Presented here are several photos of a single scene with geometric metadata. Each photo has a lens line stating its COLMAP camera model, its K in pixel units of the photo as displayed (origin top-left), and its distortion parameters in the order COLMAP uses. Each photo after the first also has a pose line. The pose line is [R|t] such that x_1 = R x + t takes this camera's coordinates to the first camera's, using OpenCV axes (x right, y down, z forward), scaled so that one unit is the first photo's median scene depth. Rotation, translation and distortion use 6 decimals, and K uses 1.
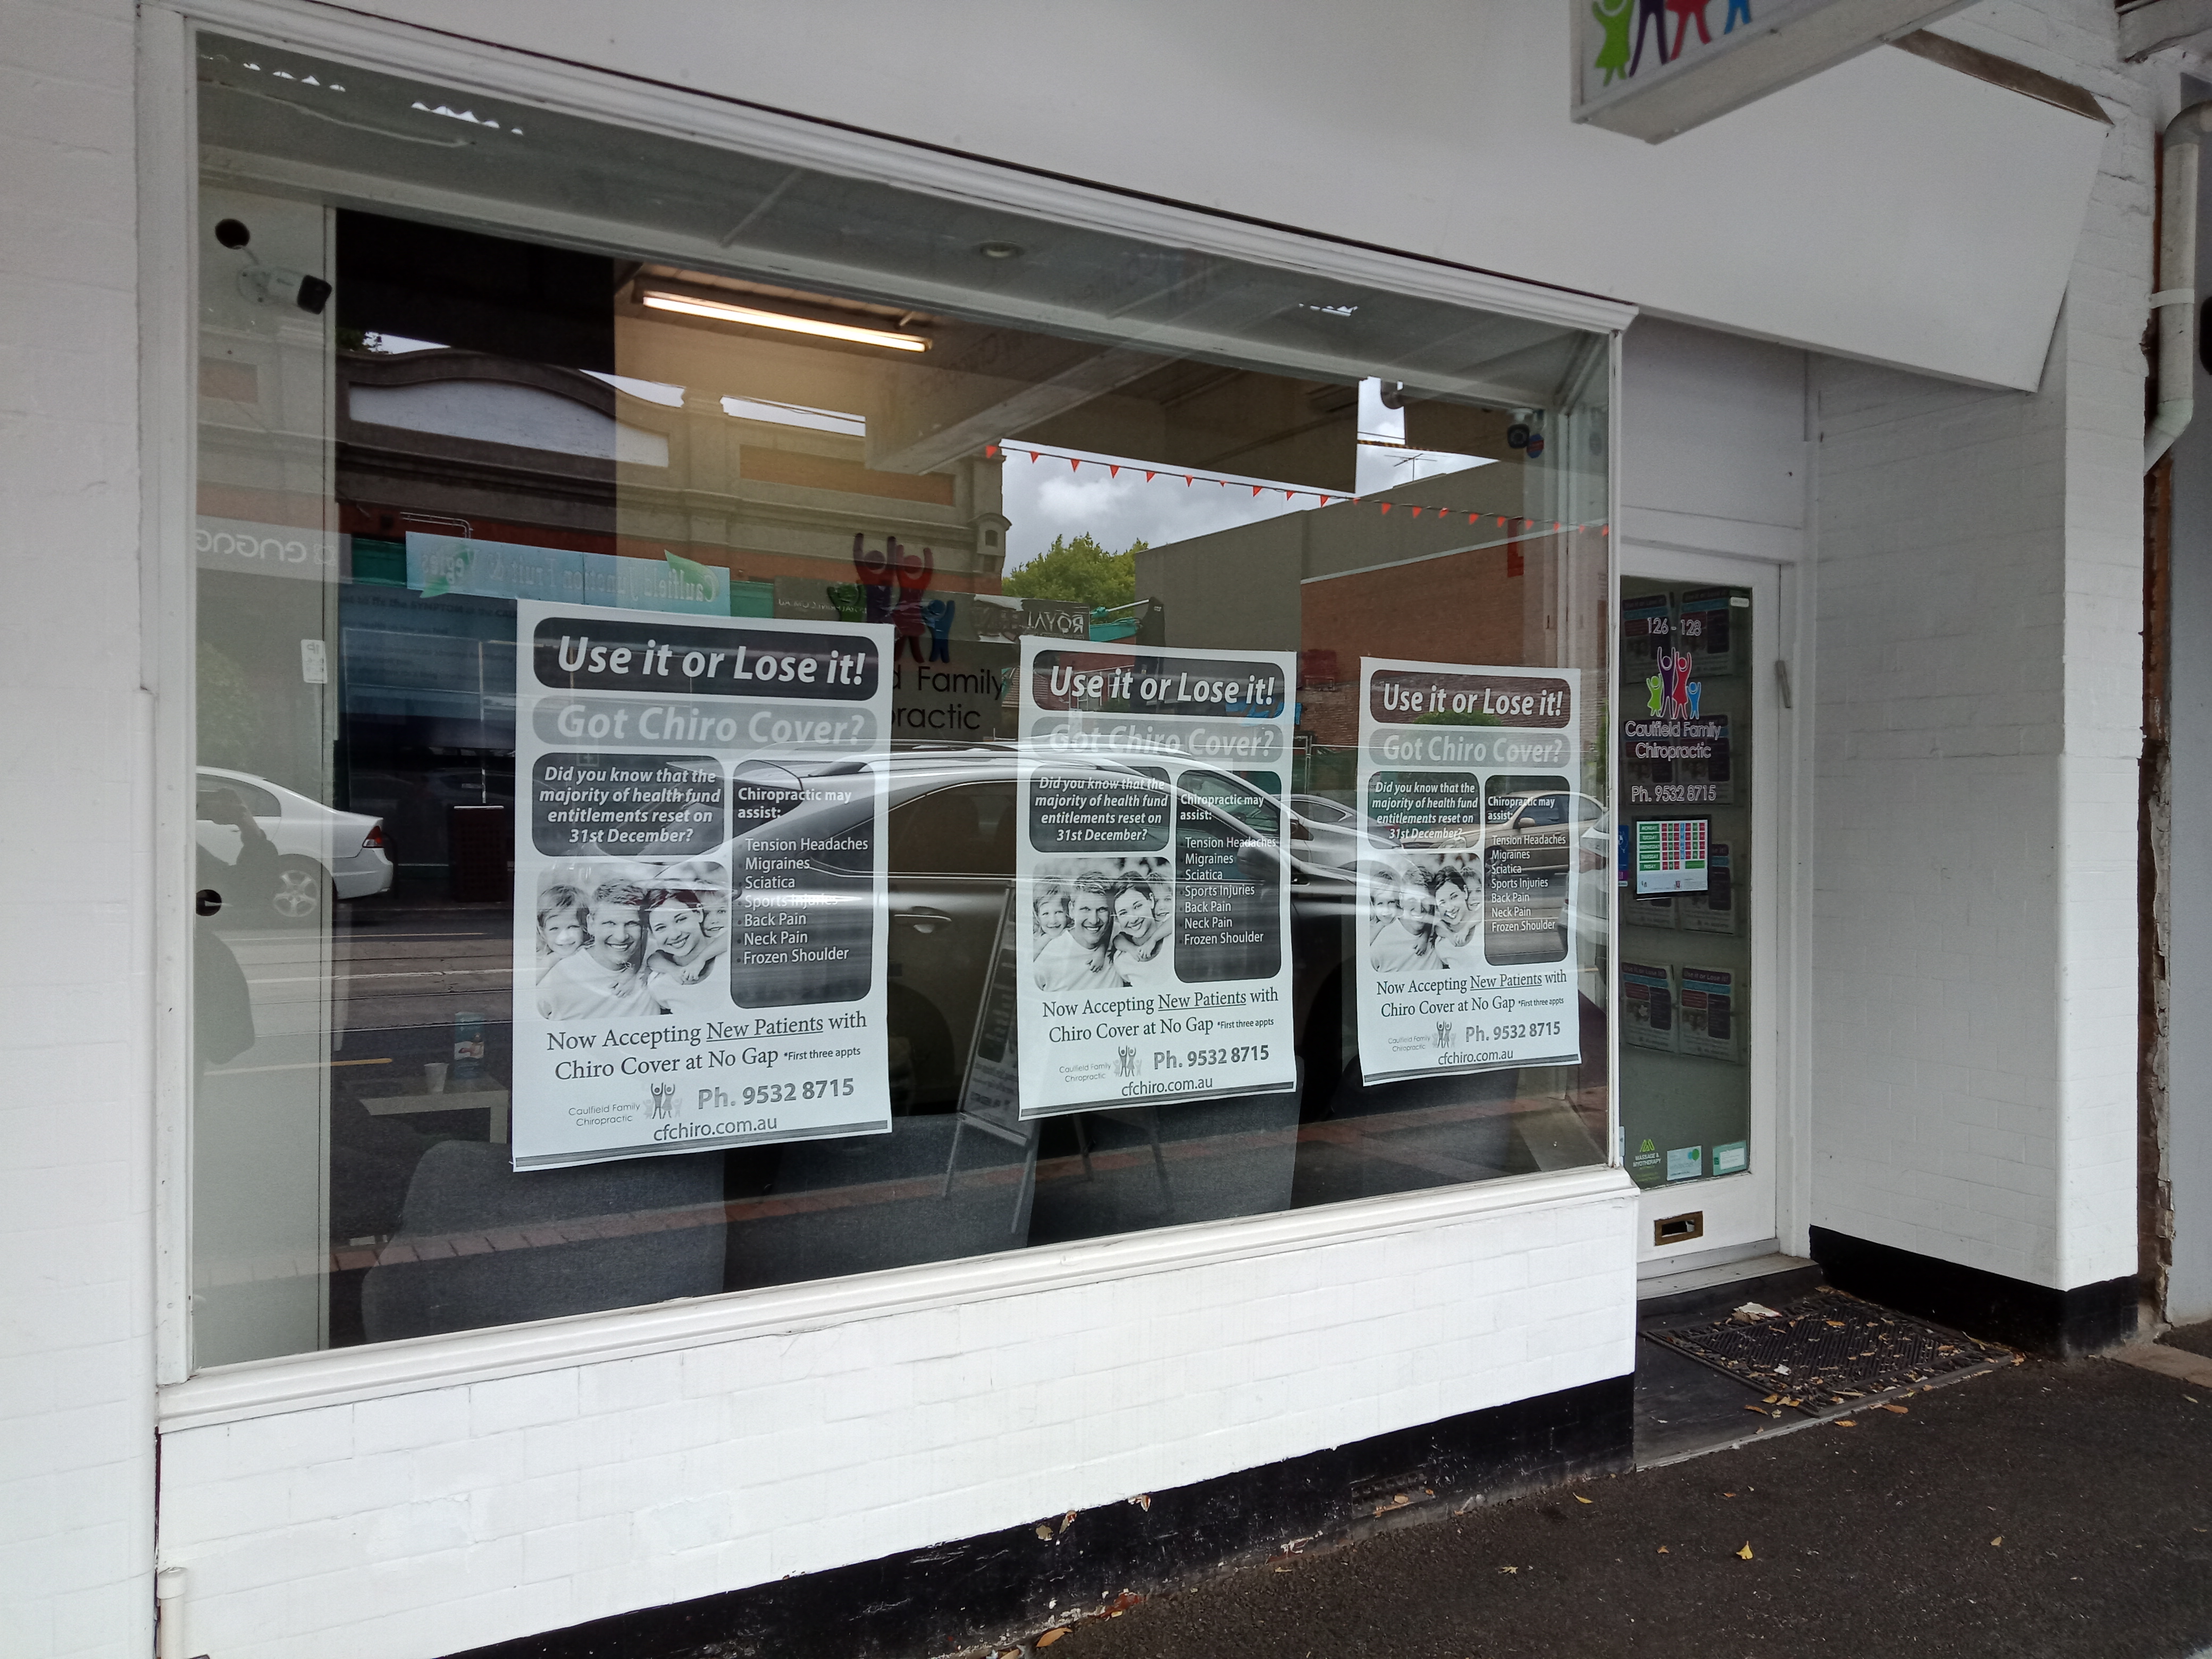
lens RADIAL K [[1629.3, 0, 1105.9], [0, 1629.3, 825.5], [0, 0, 1]] dist [0.023470, -0.000933]
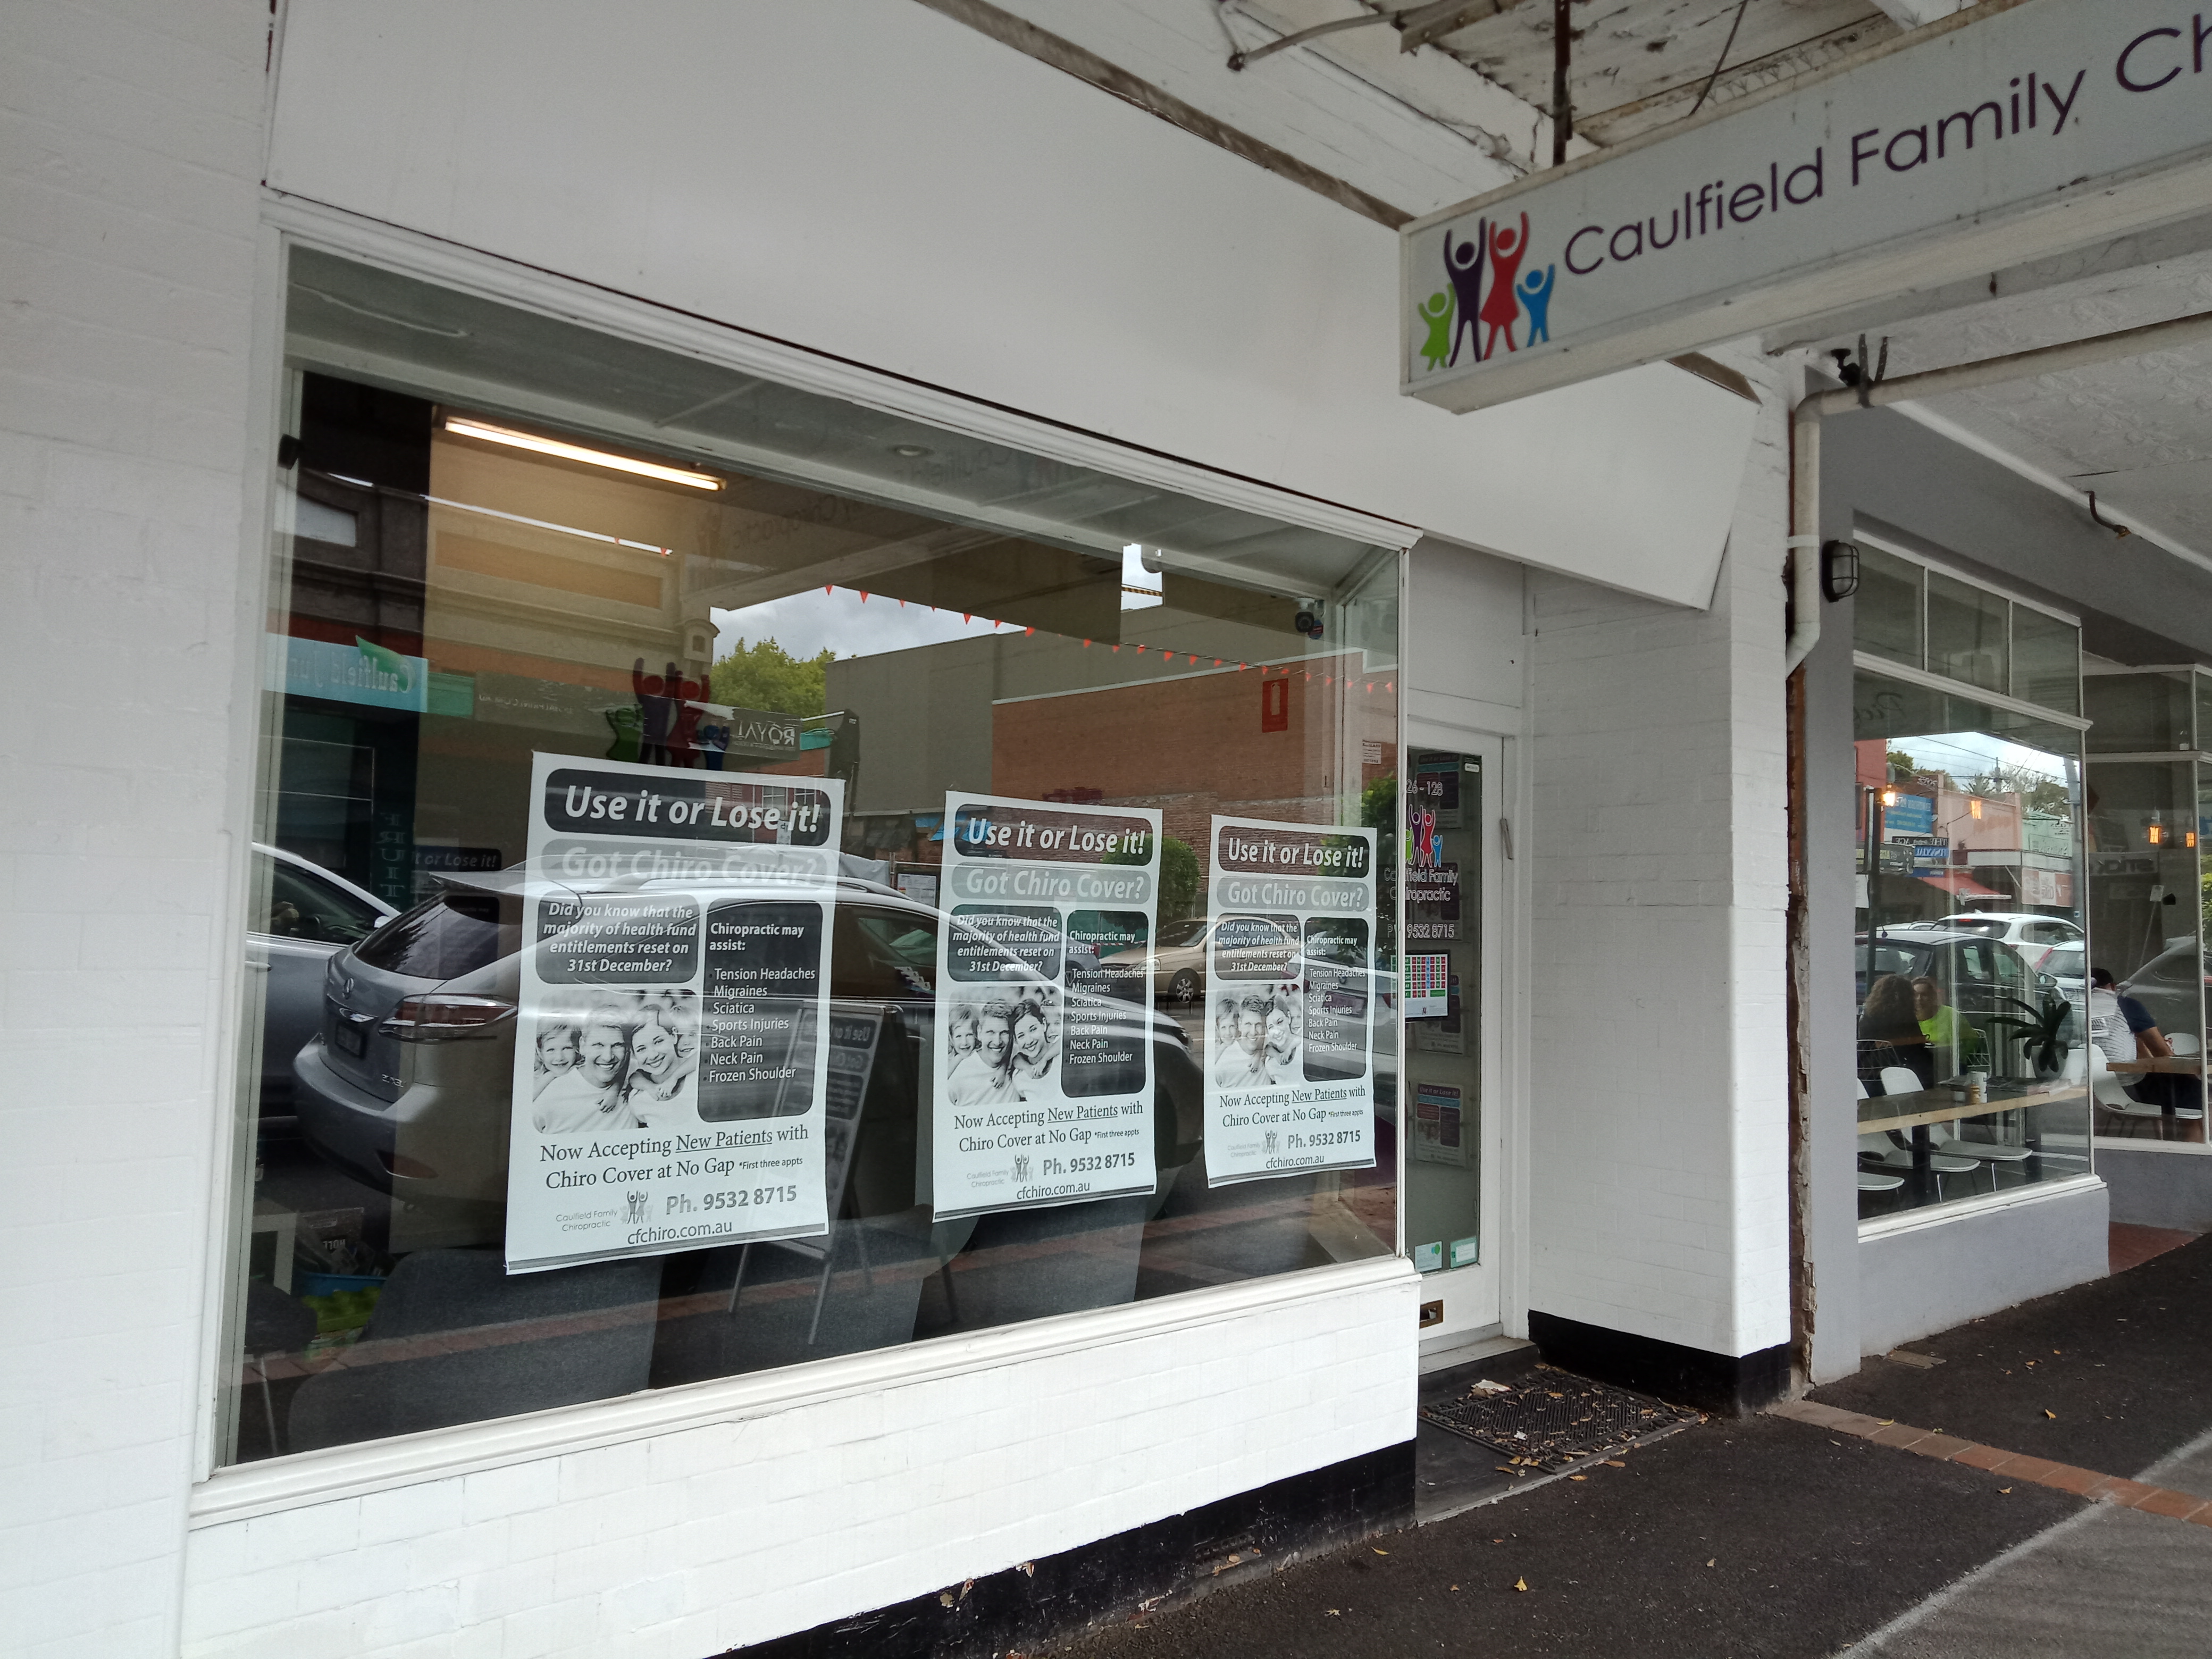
lens RADIAL K [[1629.3, 0, 1105.5], [0, 1629.3, 830.5], [0, 0, 1]] dist [0.023470, -0.000933]
pose [[0.979565, 0.029301, 0.198981, -0.145045], [-0.015650, 0.997436, -0.069834, -0.009508], [-0.200517, 0.065293, 0.977512, -0.119101]]
